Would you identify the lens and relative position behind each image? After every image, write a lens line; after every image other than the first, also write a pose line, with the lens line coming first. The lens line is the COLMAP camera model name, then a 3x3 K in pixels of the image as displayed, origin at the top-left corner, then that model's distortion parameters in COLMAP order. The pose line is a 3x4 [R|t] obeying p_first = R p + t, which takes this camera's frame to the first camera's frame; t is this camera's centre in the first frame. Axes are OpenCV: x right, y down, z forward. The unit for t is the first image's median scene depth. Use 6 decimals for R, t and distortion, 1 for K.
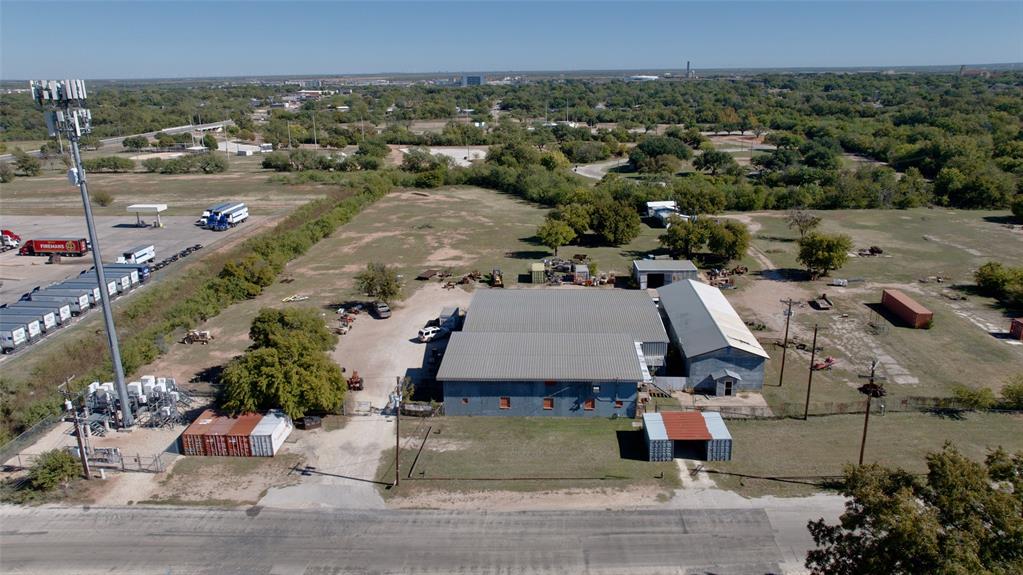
lens RADIAL K [[718.5, 0, 516.7], [0, 718.5, 287.3], [0, 0, 1]] dist [-0.037568, 0.044046]
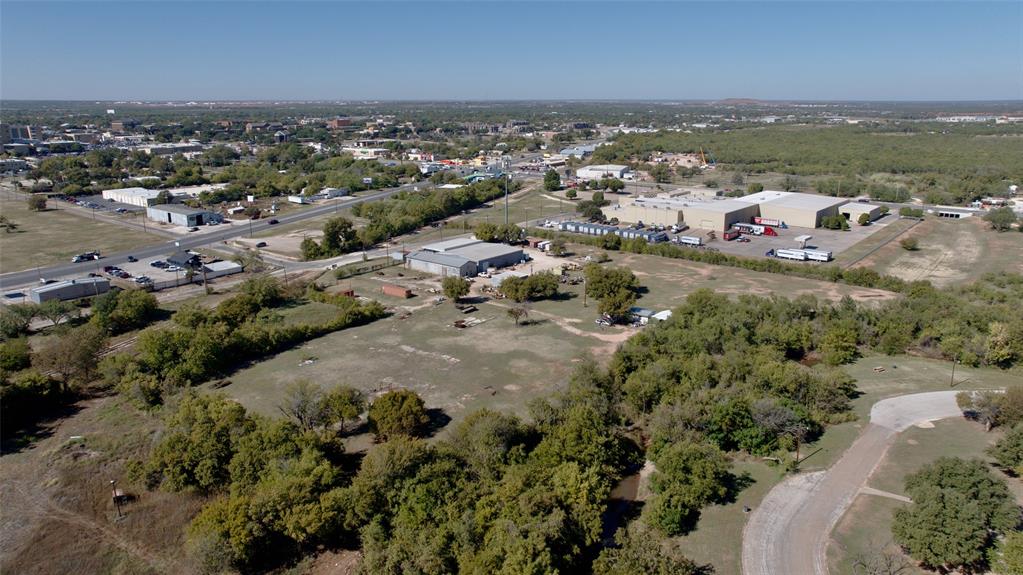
lens RADIAL K [[718.5, 0, 516.7], [0, 718.5, 287.3], [0, 0, 1]] dist [-0.037568, 0.044046]
pose [[-0.602935, 0.219318, -0.767052, 2.061597], [-0.222007, 0.877369, 0.425366, -1.011753], [0.766279, 0.426759, -0.480306, 2.406206]]
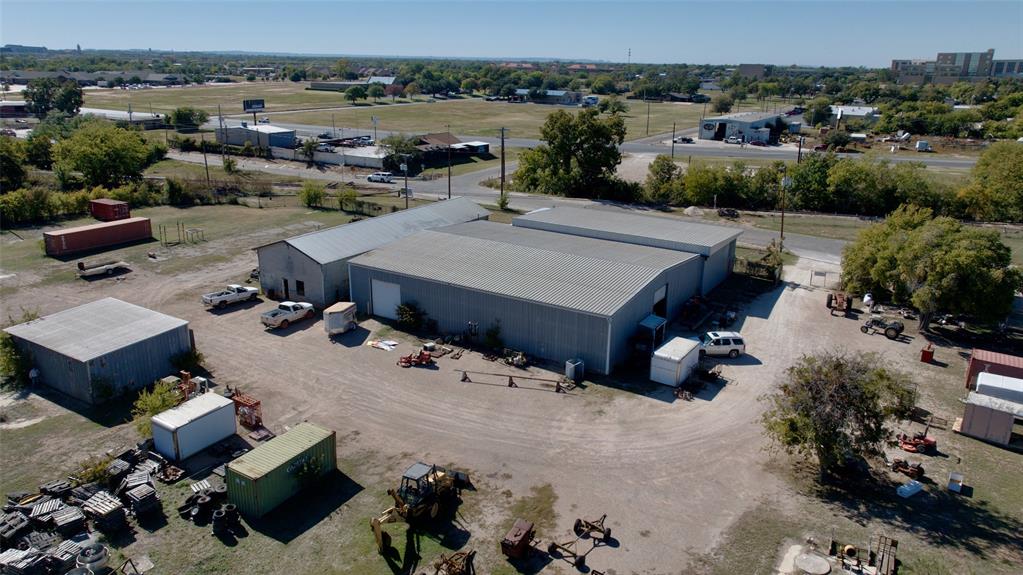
lens RADIAL K [[718.5, 0, 516.7], [0, 718.5, 287.3], [0, 0, 1]] dist [-0.037568, 0.044046]
pose [[-0.881784, -0.145505, 0.448649, -0.228388], [0.128068, 0.841622, 0.524662, -0.293111], [-0.453934, 0.520096, -0.723494, 1.490077]]
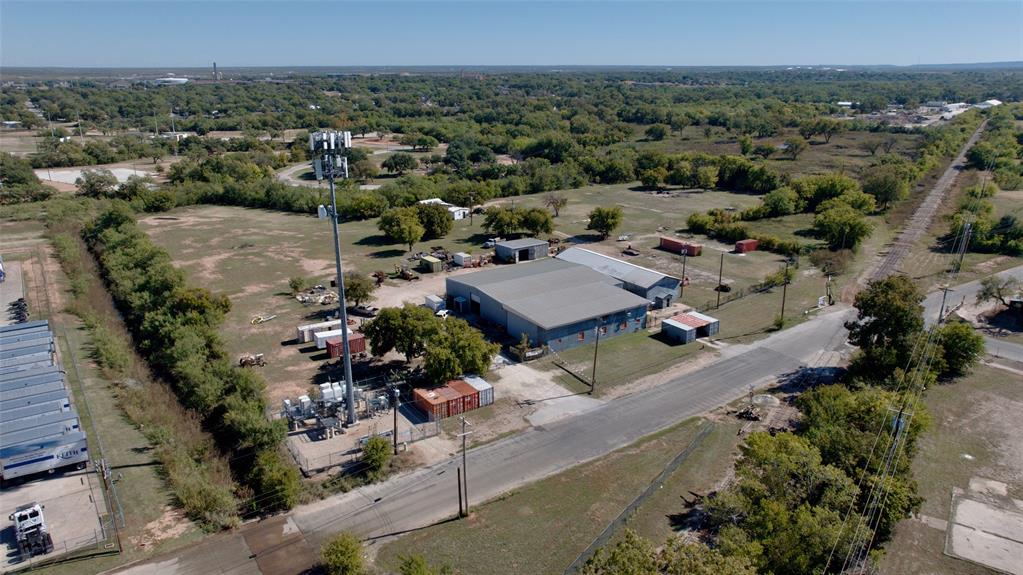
lens RADIAL K [[718.5, 0, 516.7], [0, 718.5, 287.3], [0, 0, 1]] dist [-0.037568, 0.044046]
pose [[0.795004, -0.167534, 0.583011, -0.756145], [0.166680, 0.984442, 0.055603, -0.032714], [-0.583256, 0.052971, 0.810560, -0.094548]]
